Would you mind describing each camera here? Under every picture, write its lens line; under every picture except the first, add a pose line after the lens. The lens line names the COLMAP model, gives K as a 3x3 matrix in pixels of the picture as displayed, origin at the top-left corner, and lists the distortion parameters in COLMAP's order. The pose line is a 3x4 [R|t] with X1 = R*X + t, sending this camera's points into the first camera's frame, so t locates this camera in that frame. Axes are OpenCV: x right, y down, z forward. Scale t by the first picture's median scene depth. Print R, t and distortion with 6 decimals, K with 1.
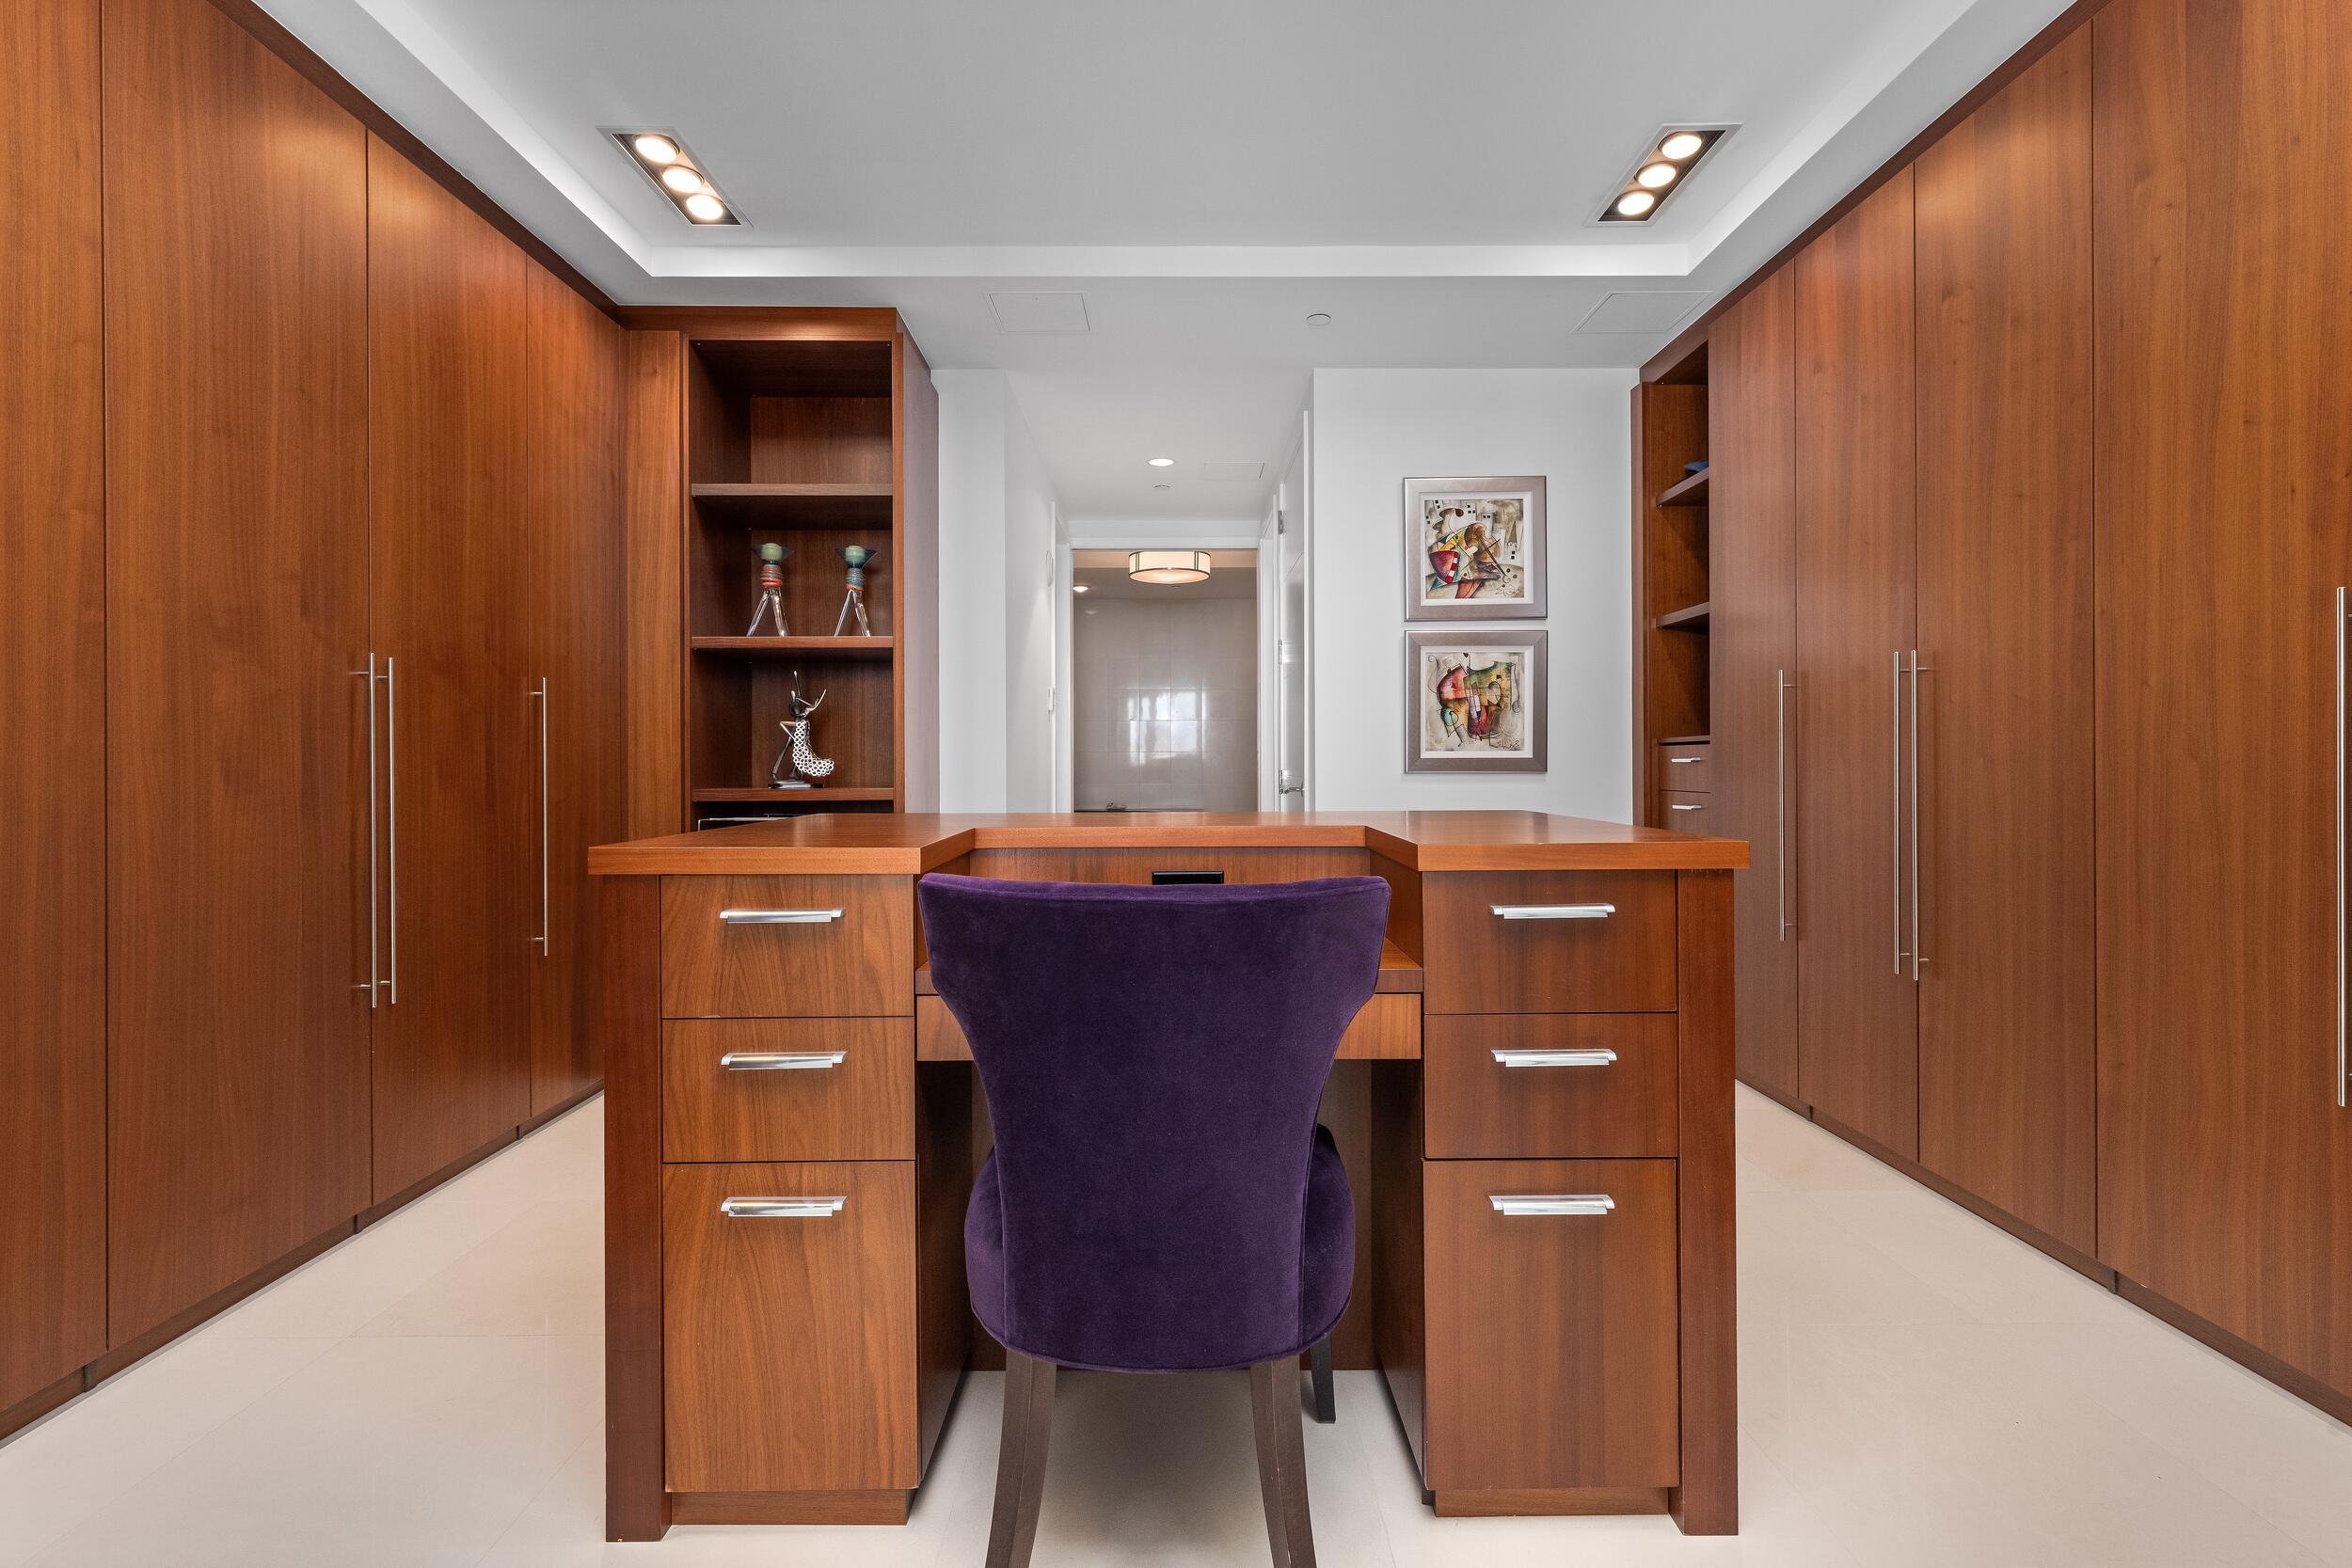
lens RADIAL K [[1084.8, 0, 1171.1], [0, 1084.8, 763.2], [0, 0, 1]] dist [0.009402, 0.000562]
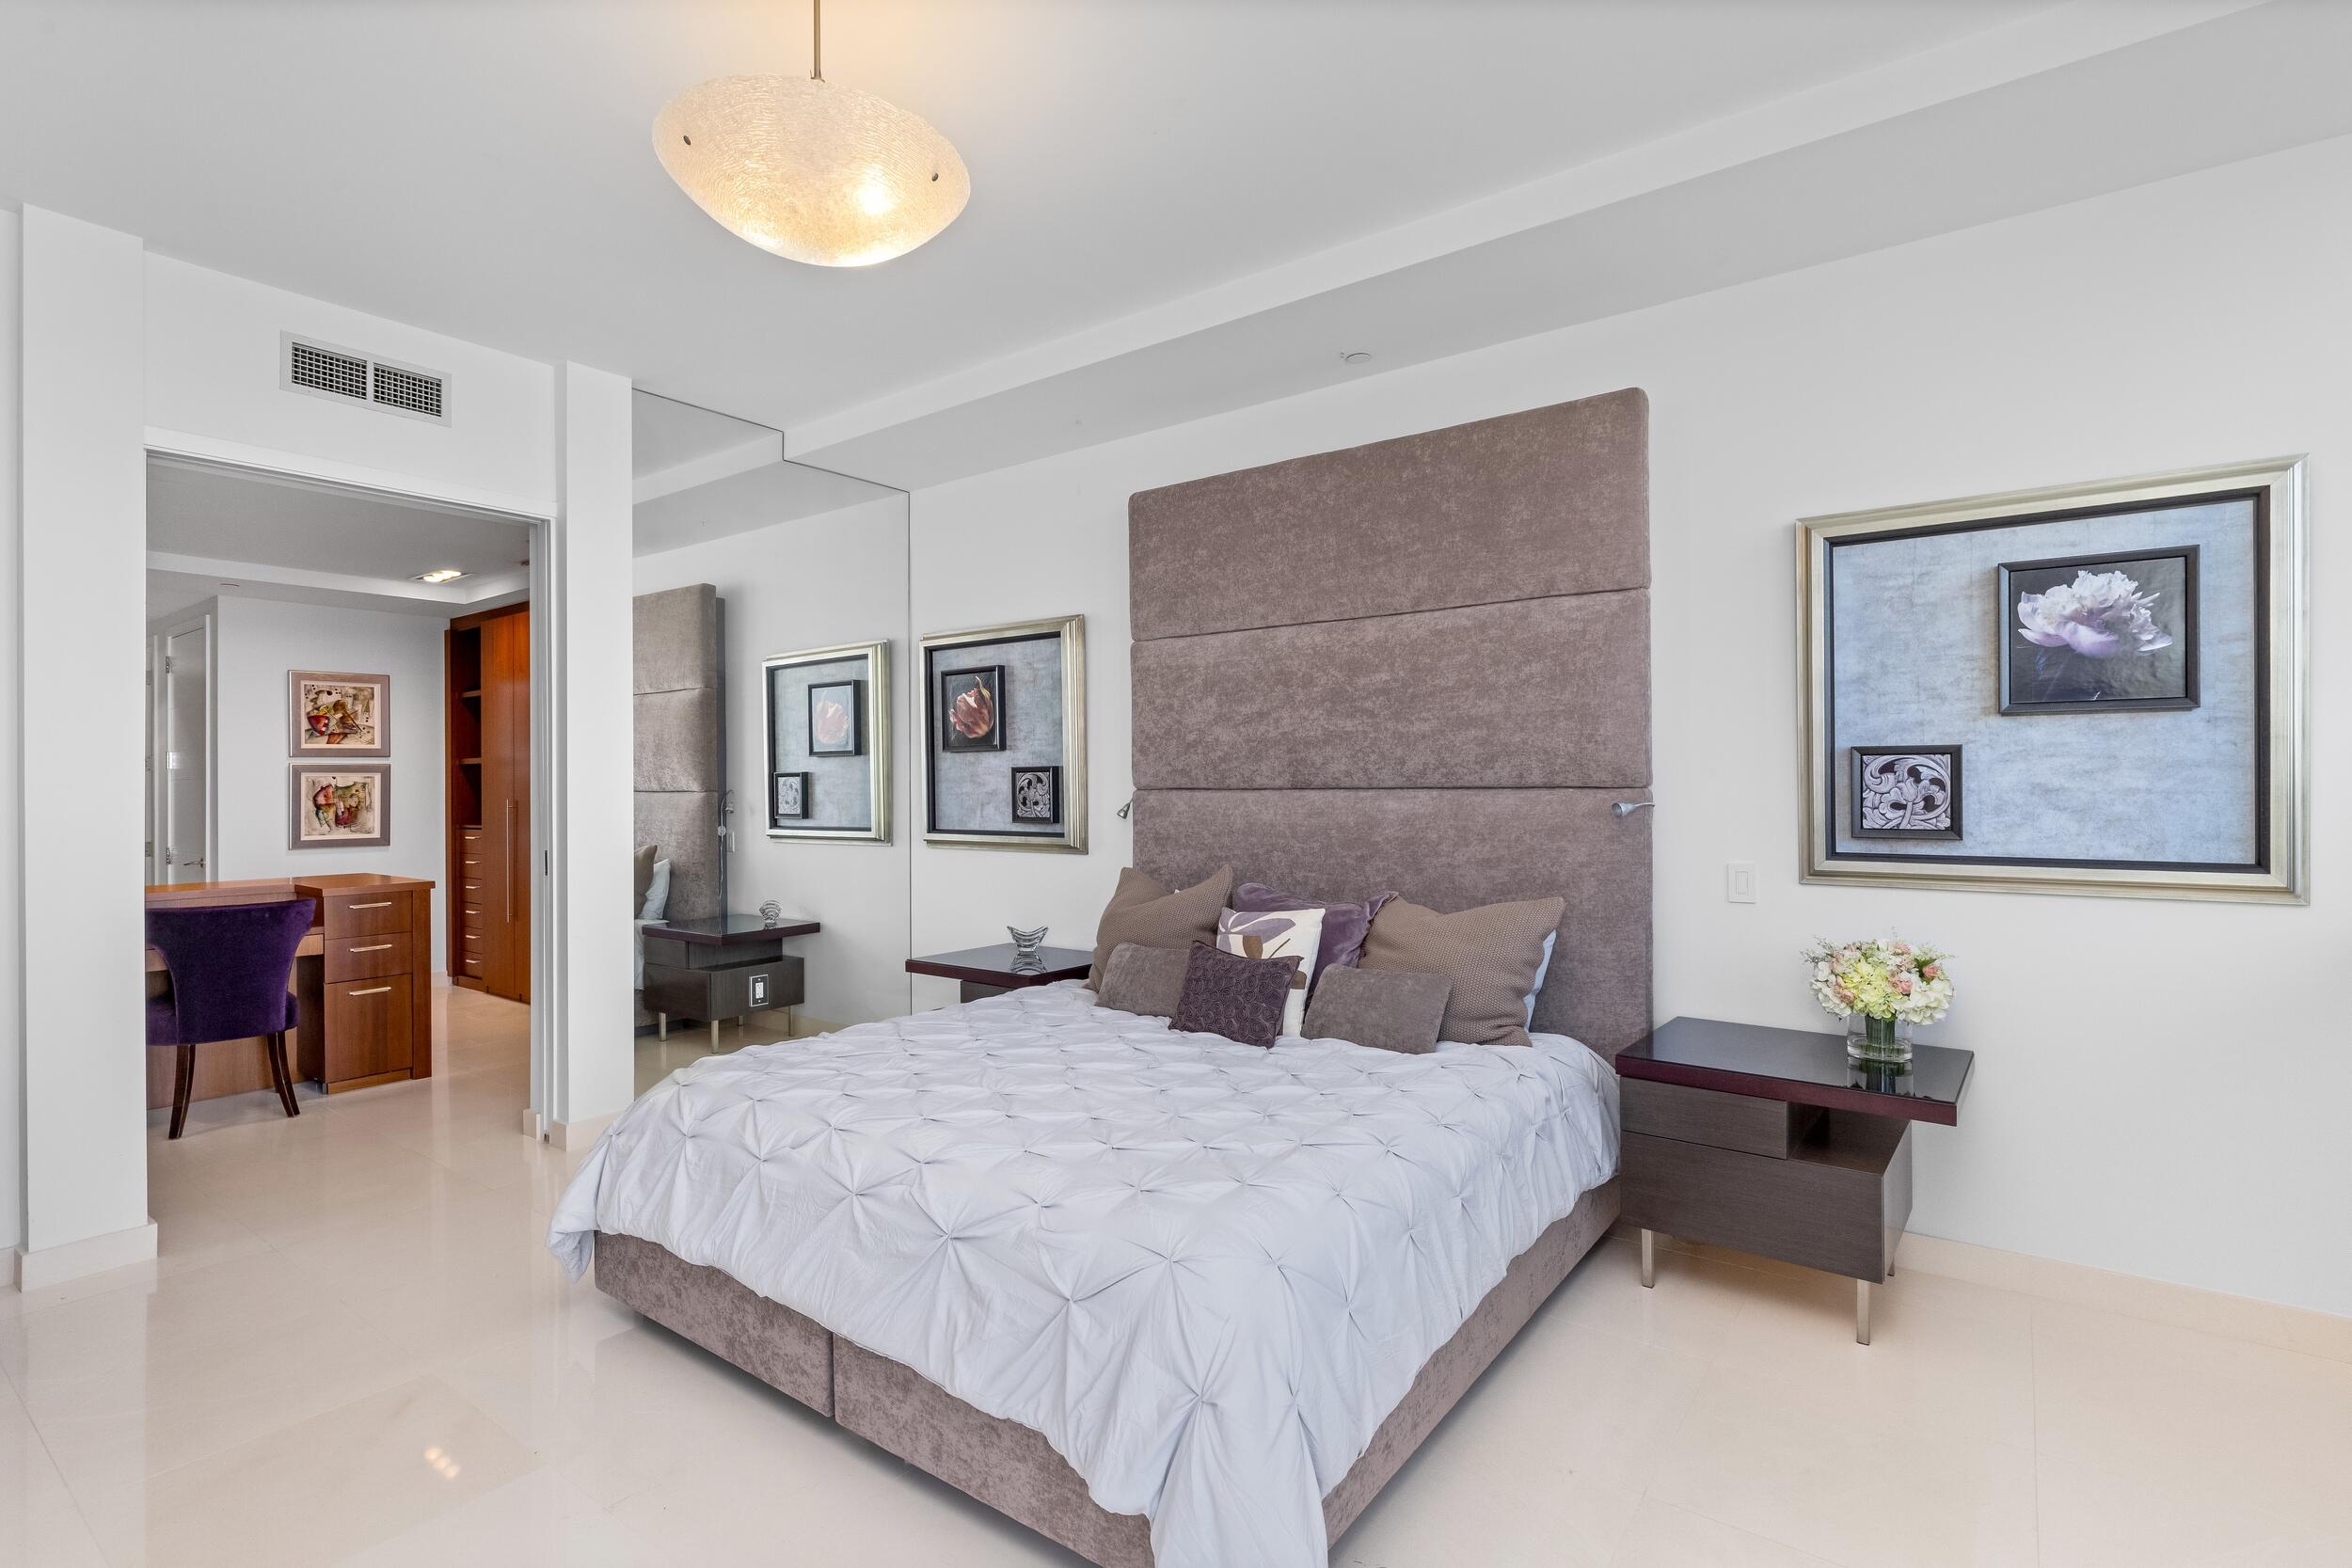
lens RADIAL K [[1165.6, 0, 1171.8], [0, 1165.6, 763.8], [0, 0, 1]] dist [0.013658, 0.000147]
pose [[0.627018, 0.006995, 0.778974, -0.331102], [0.007759, 0.999854, -0.015223, -0.083720], [-0.778966, 0.015589, 0.626872, -1.150233]]
